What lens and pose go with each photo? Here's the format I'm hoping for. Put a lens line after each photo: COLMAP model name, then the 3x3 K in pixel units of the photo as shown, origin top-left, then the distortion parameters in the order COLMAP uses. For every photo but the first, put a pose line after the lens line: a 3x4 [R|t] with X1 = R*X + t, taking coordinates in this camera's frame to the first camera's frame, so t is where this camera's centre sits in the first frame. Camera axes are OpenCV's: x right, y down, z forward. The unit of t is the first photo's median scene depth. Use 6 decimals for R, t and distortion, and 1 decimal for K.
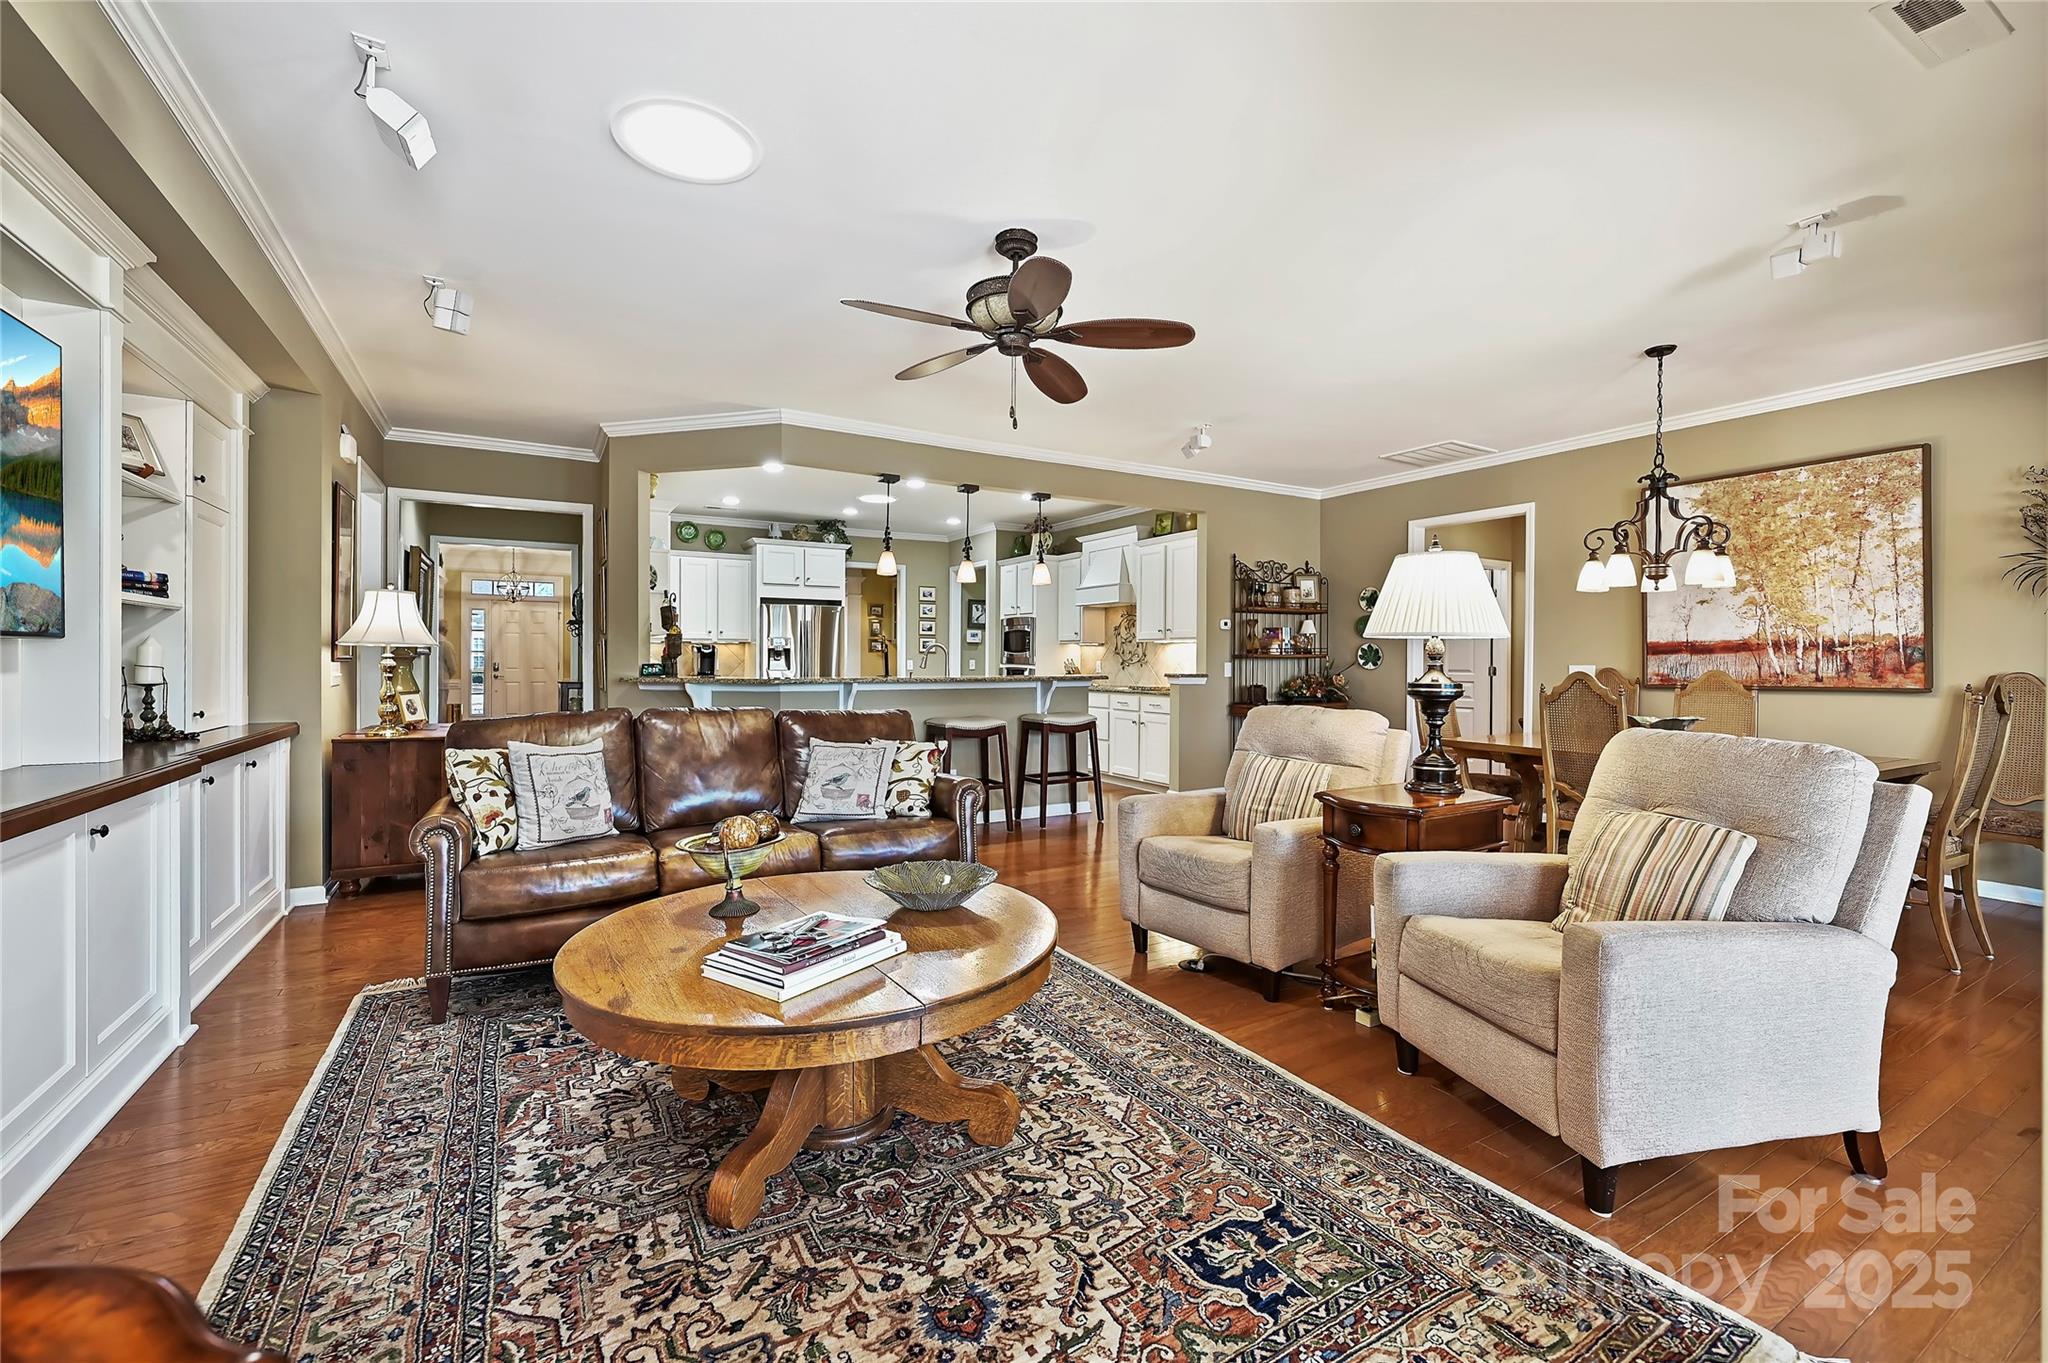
lens RADIAL K [[854.6, 0, 1021.8], [0, 854.6, 664.5], [0, 0, 1]] dist [-0.001172, -0.000072]
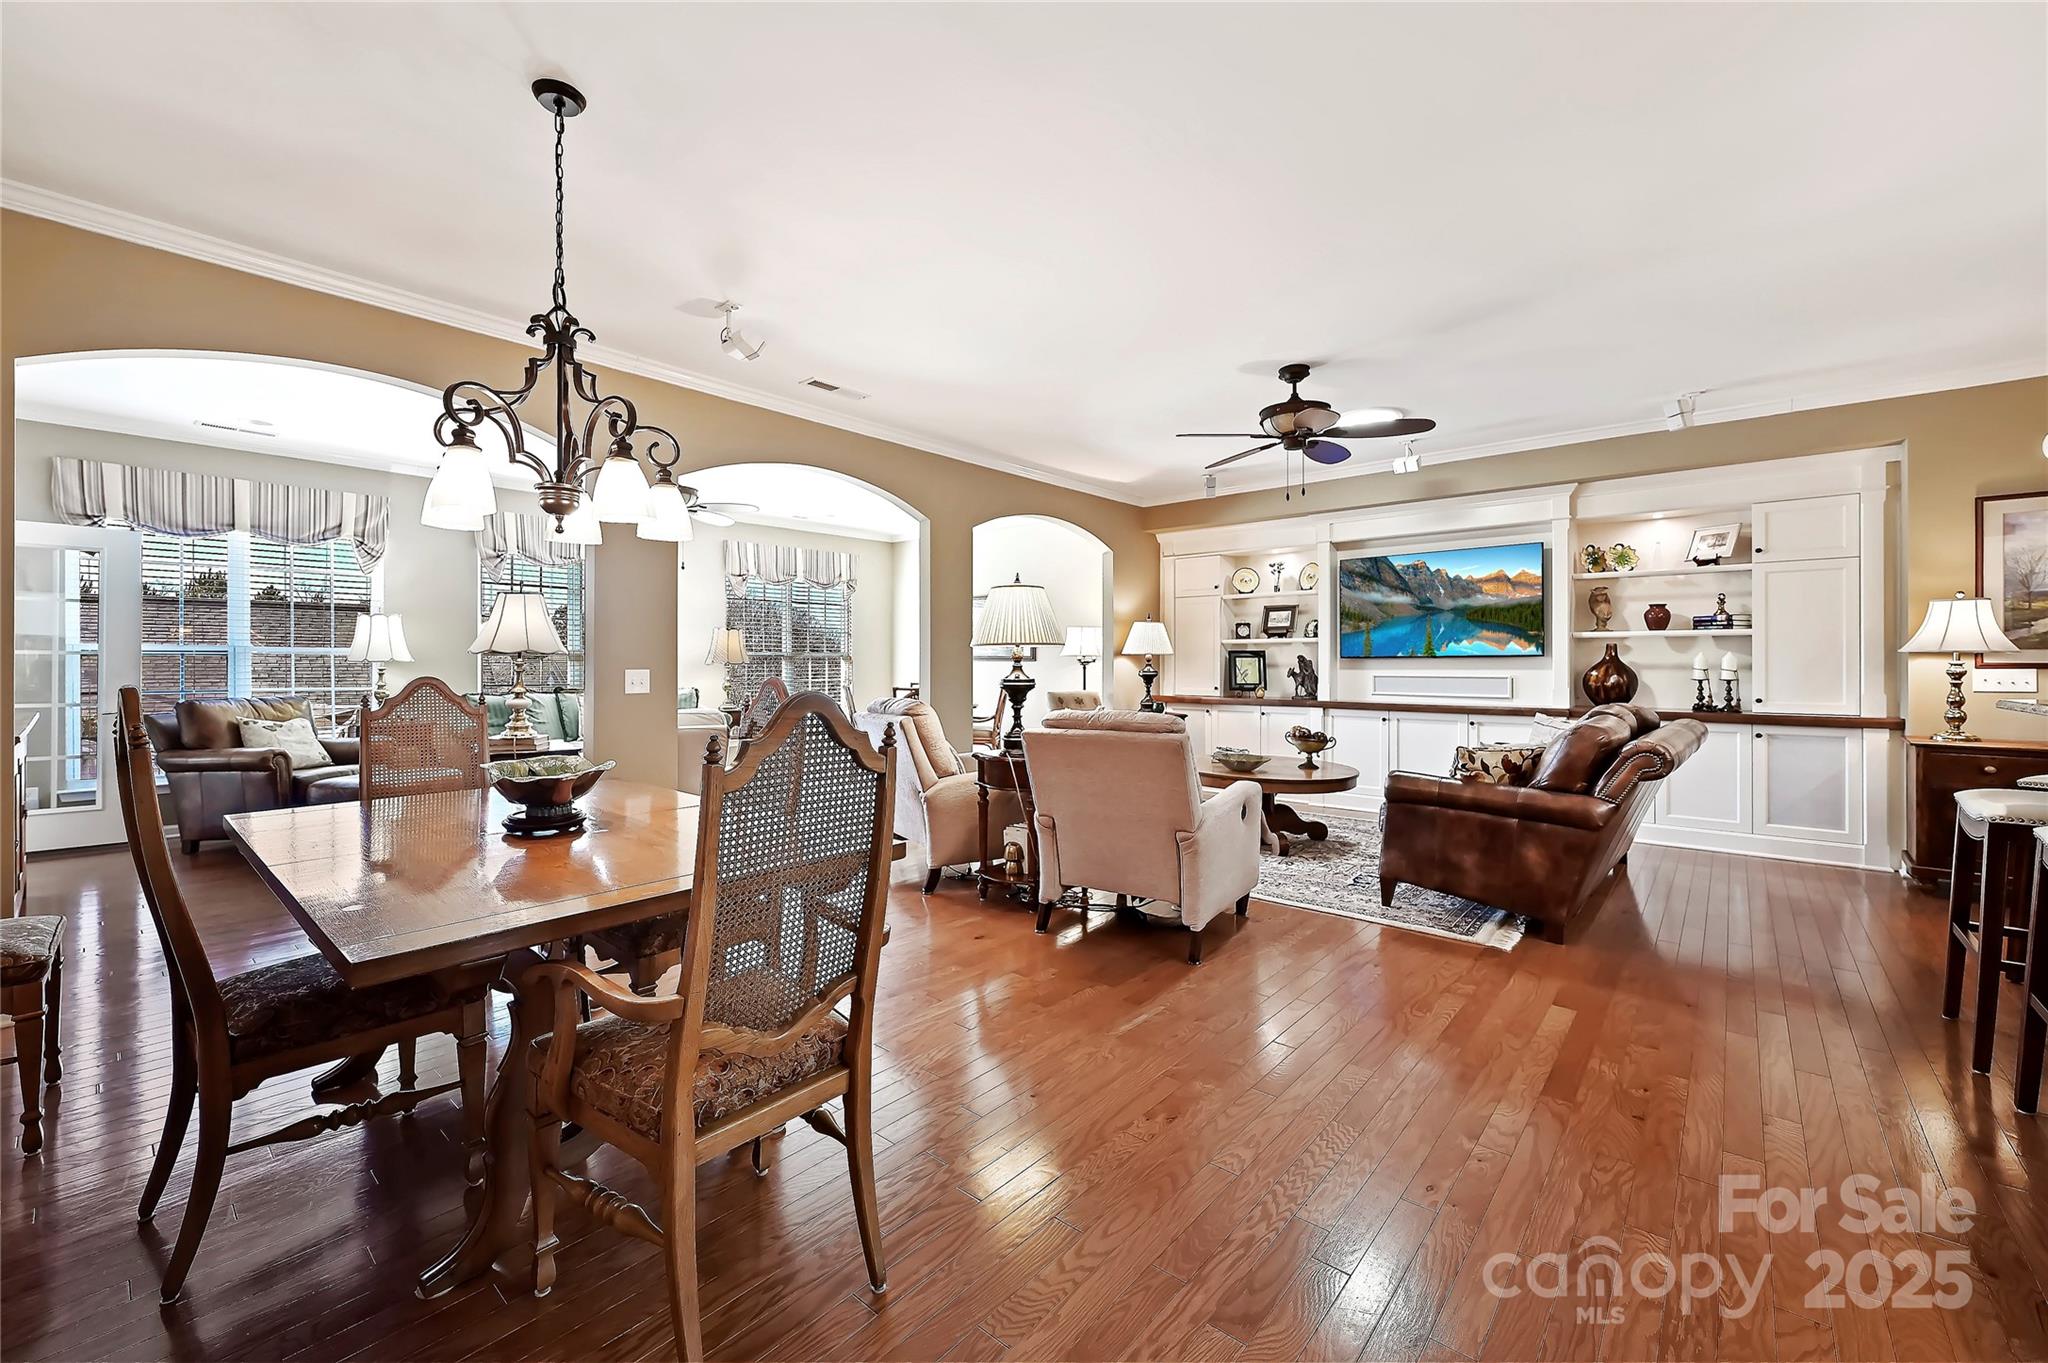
lens RADIAL K [[807.4, 0, 1034.8], [0, 807.4, 668.4], [0, 0, 1]] dist [-0.000179, 0.000040]
pose [[-0.944029, -0.002453, -0.329853, 0.373489], [-0.007178, 0.999888, 0.013107, -0.005072], [0.329784, 0.014742, -0.943941, 0.939362]]
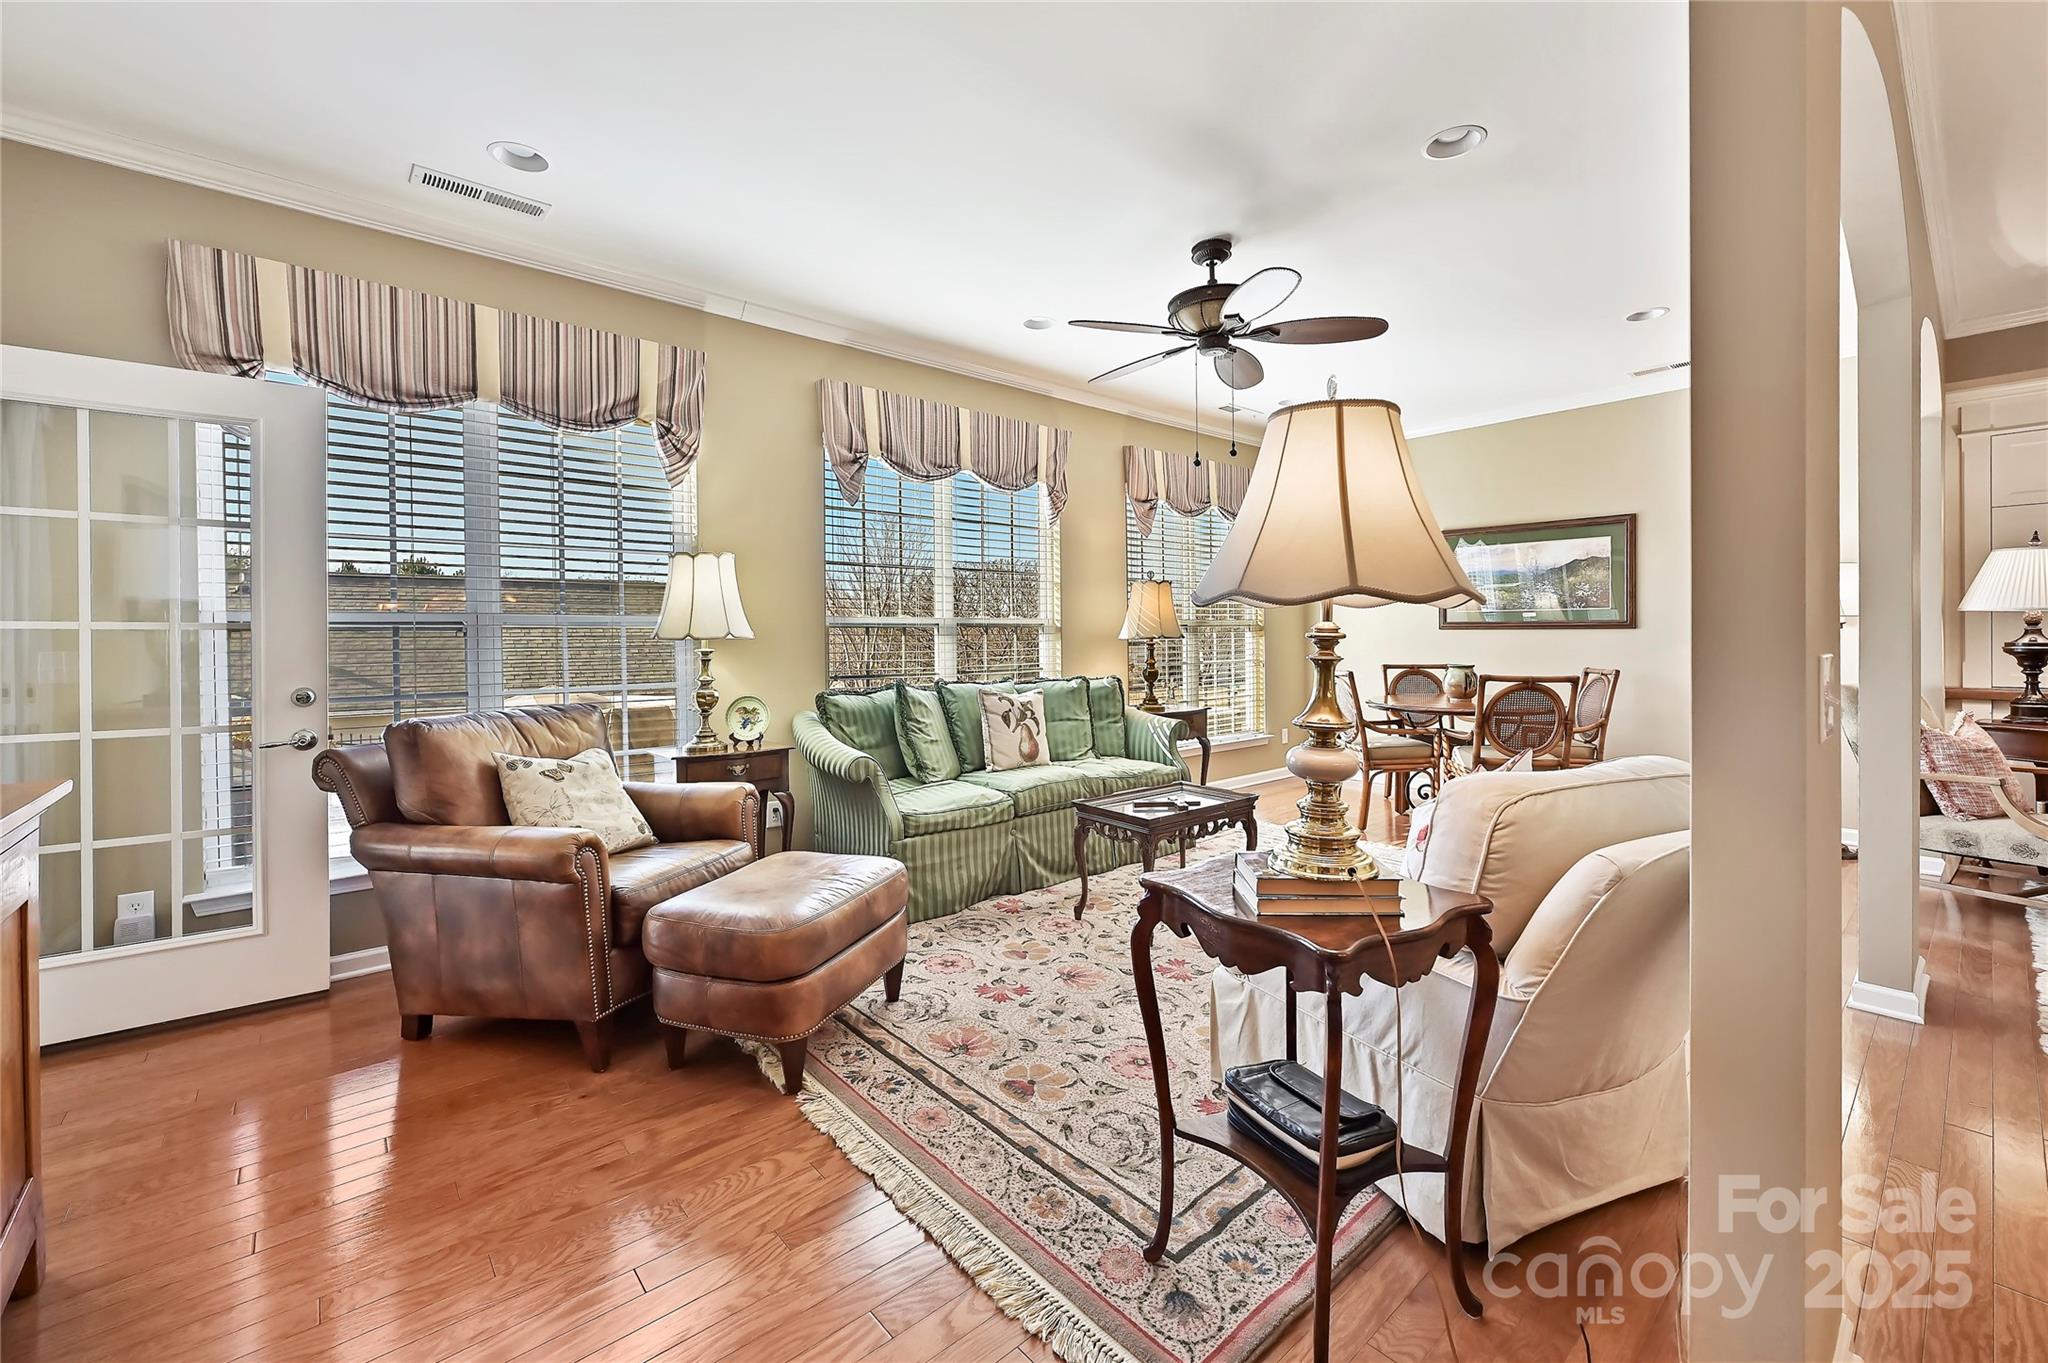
lens RADIAL K [[830.2, 0, 1038.3], [0, 830.2, 644.9], [0, 0, 1]] dist [-0.000634, -0.000108]
pose [[-0.982257, 0.007525, -0.187391, 0.636964], [0.004545, 0.999856, 0.016326, -0.000076], [0.187487, 0.015185, -0.982150, 0.435549]]
